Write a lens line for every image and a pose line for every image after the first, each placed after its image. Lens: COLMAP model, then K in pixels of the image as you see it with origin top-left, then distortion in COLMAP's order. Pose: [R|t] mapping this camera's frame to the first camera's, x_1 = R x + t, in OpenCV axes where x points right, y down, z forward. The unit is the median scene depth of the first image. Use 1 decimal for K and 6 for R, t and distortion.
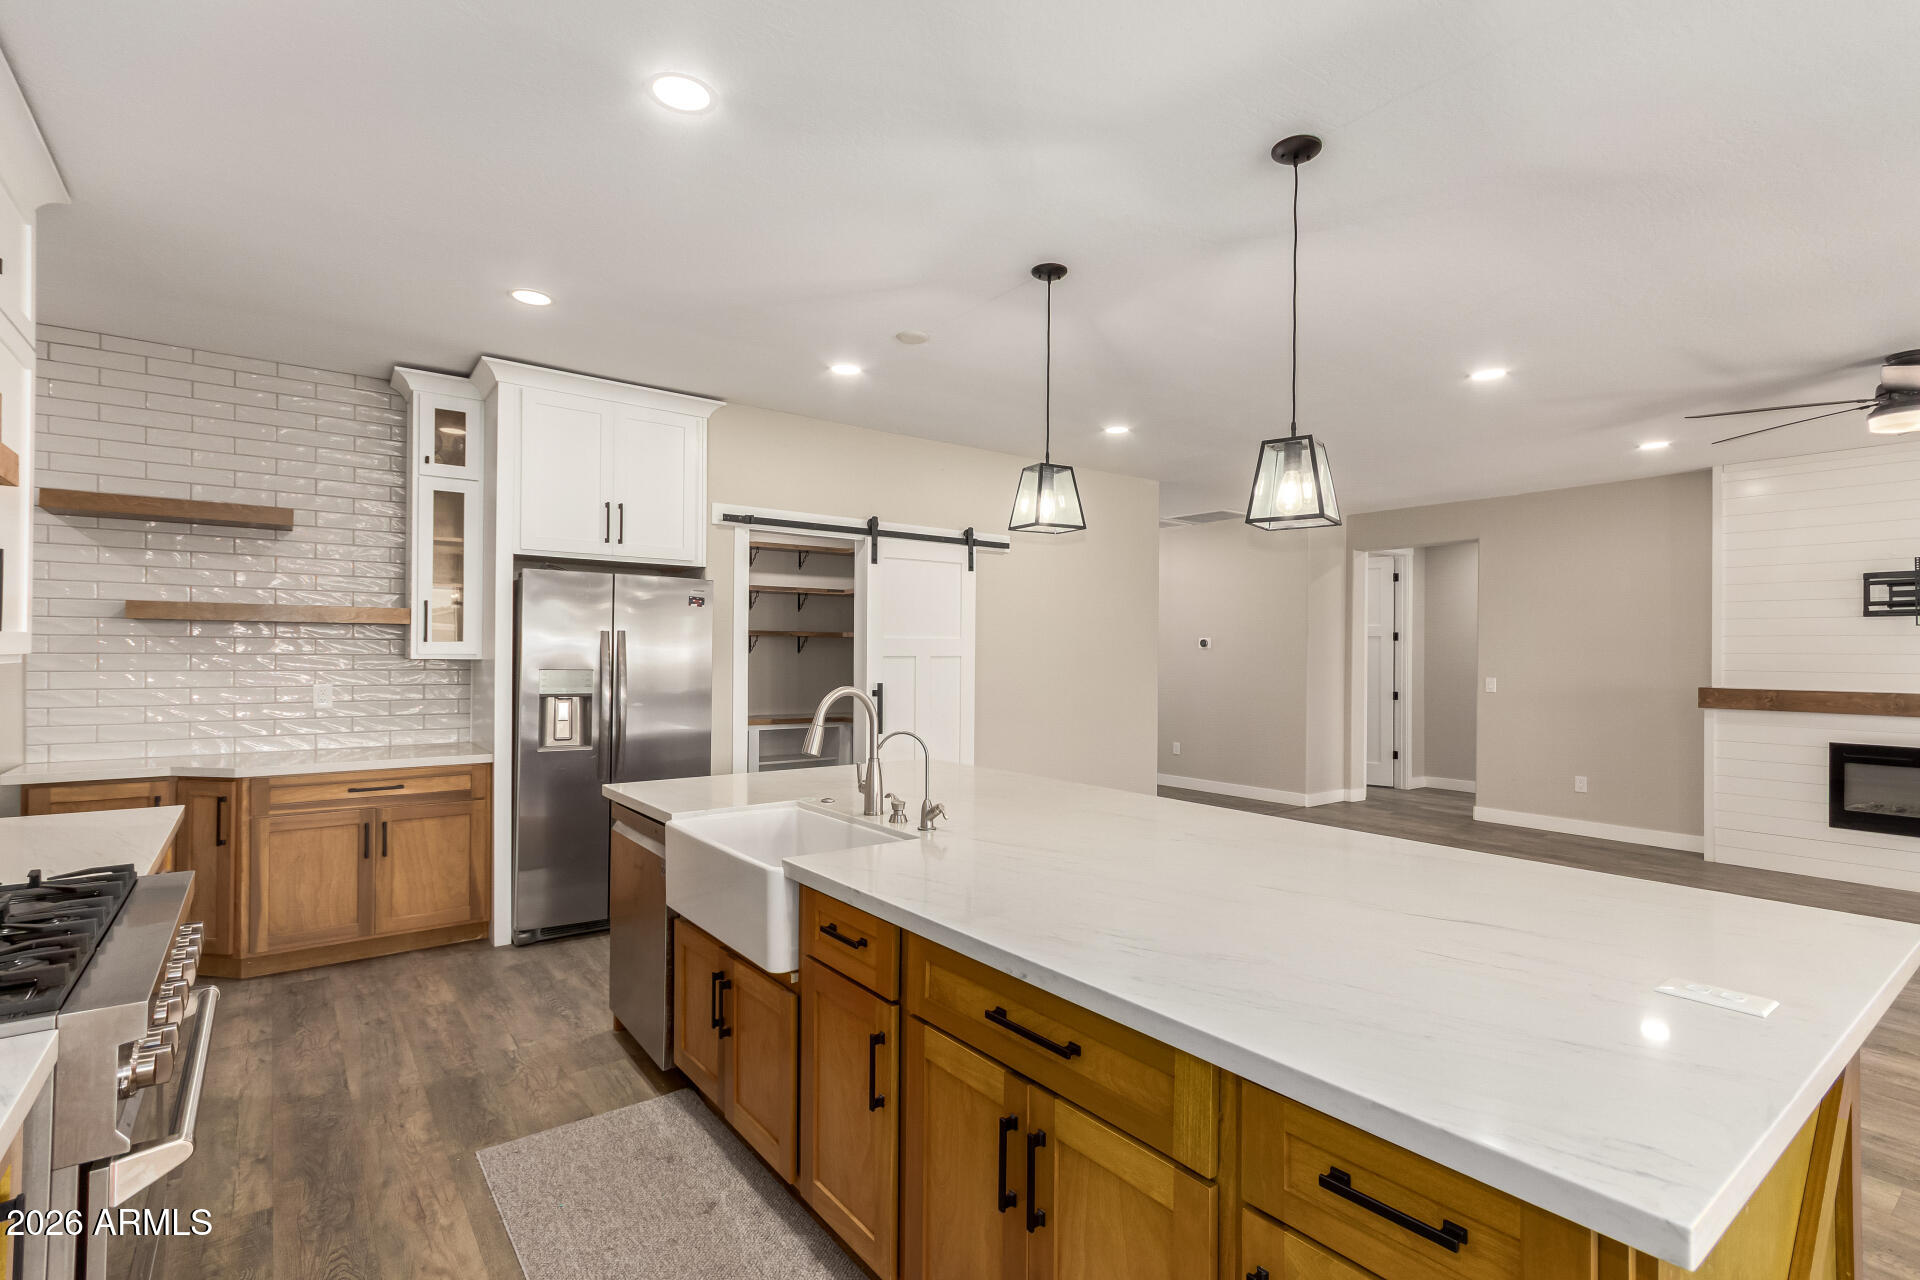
lens RADIAL K [[905.2, 0, 957.1], [0, 905.2, 645.5], [0, 0, 1]] dist [-0.003203, 0.000885]
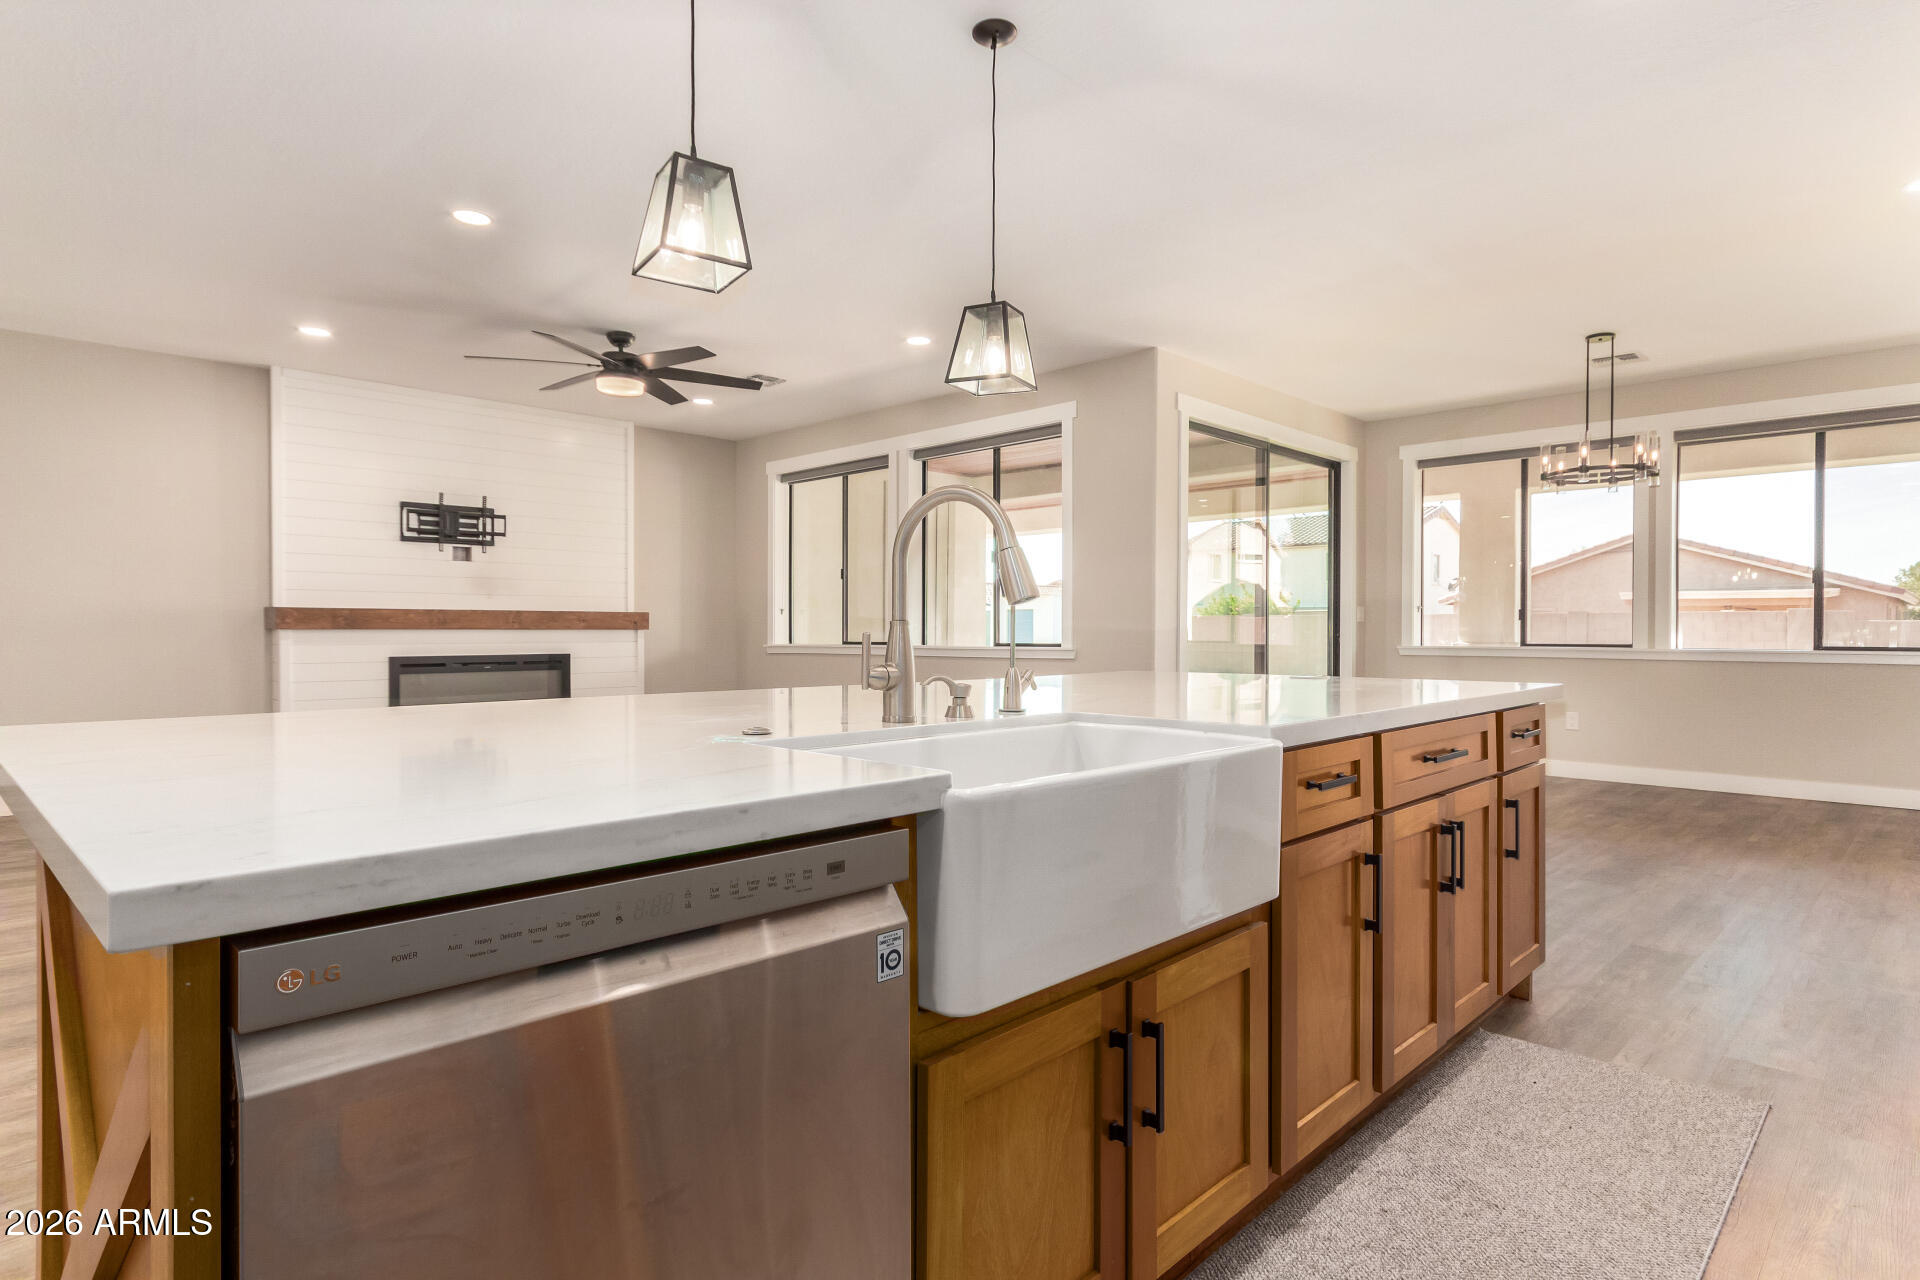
lens RADIAL K [[1049.1, 0, 960.0], [0, 1049.1, 640.0], [0, 0, 1]] dist [0.030790, 0.000111]
pose [[-0.165151, -0.014576, 0.986161, -0.374767], [-0.007617, 0.999880, 0.013504, 0.065862], [-0.986239, -0.005281, -0.165242, 0.546688]]
